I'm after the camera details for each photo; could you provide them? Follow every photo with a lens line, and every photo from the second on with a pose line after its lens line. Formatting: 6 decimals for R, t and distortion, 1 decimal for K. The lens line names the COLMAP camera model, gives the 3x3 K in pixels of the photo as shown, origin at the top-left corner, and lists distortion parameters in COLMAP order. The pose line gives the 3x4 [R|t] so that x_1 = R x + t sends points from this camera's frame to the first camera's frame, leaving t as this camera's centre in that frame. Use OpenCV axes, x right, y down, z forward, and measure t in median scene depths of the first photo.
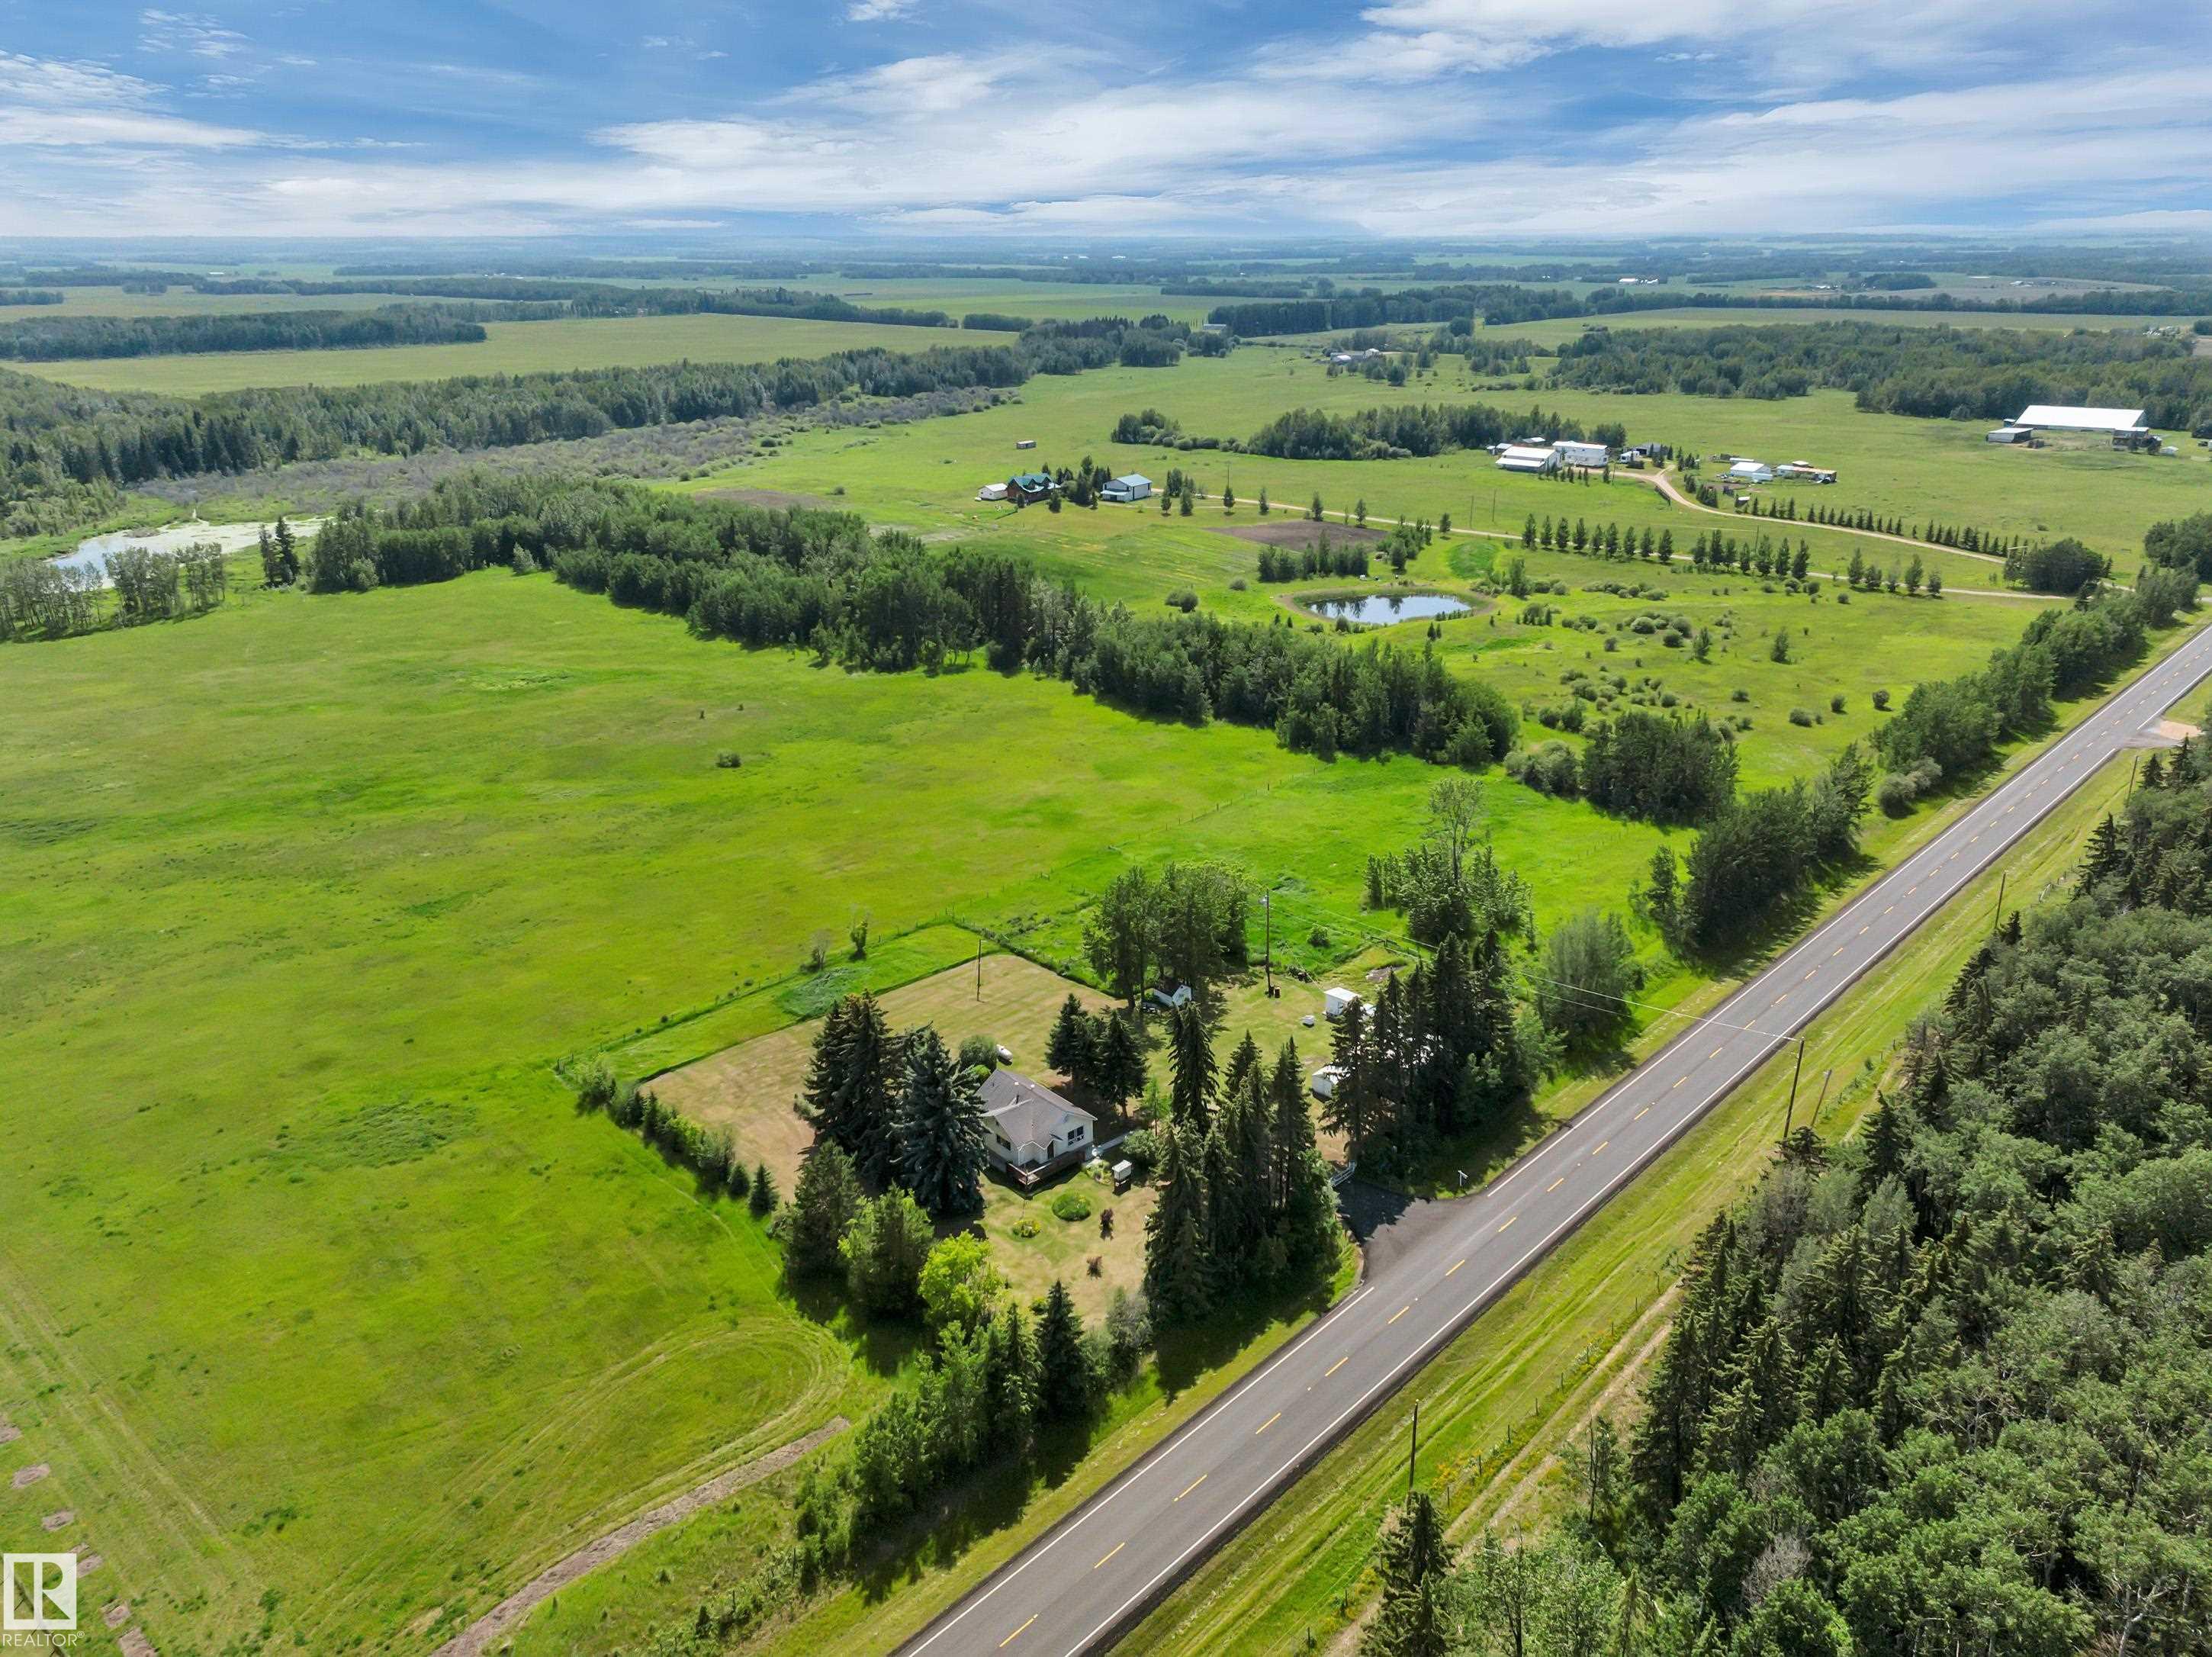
lens RADIAL K [[1534.8, 0, 1116.0], [0, 1534.8, 853.8], [0, 0, 1]] dist [0.018077, 0.000240]
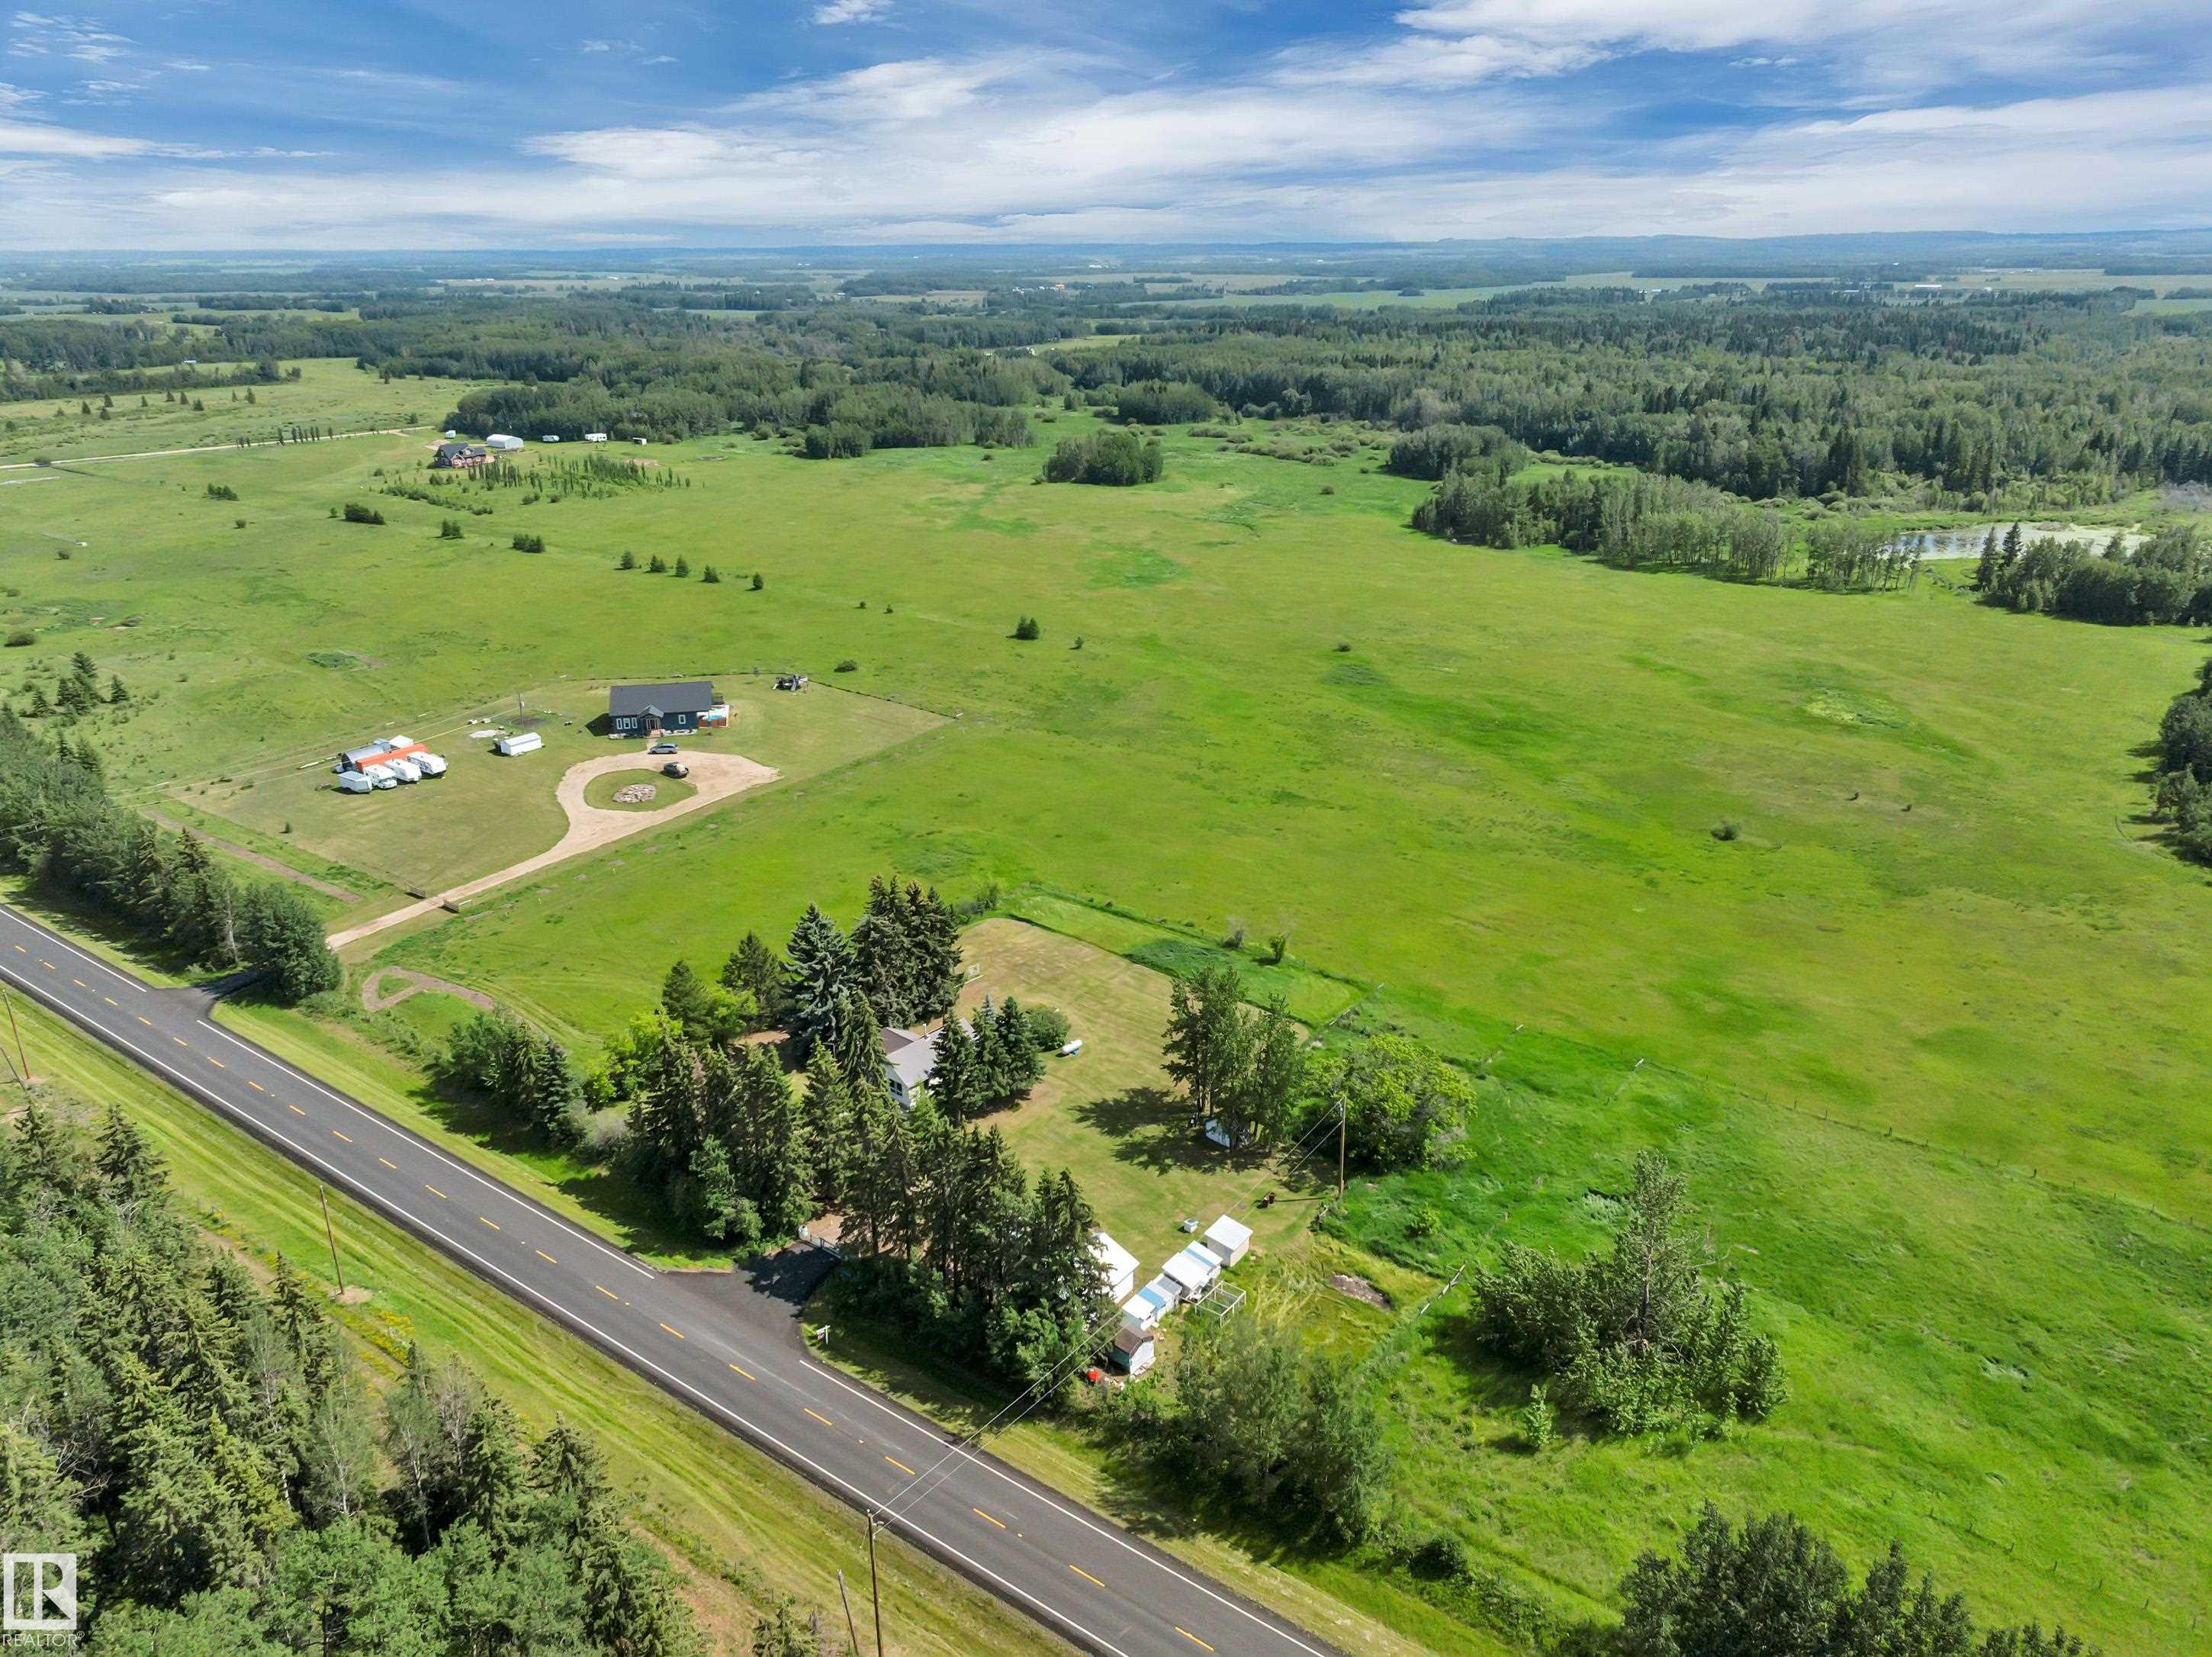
lens RADIAL K [[1557.3, 0, 1122.2], [0, 1557.3, 801.0], [0, 0, 1]] dist [0.015282, 0.001132]
pose [[0.133994, 0.338747, -0.931287, 0.522379], [-0.364294, 0.890798, 0.271605, -0.191998], [0.921594, 0.302869, 0.242765, 0.462735]]
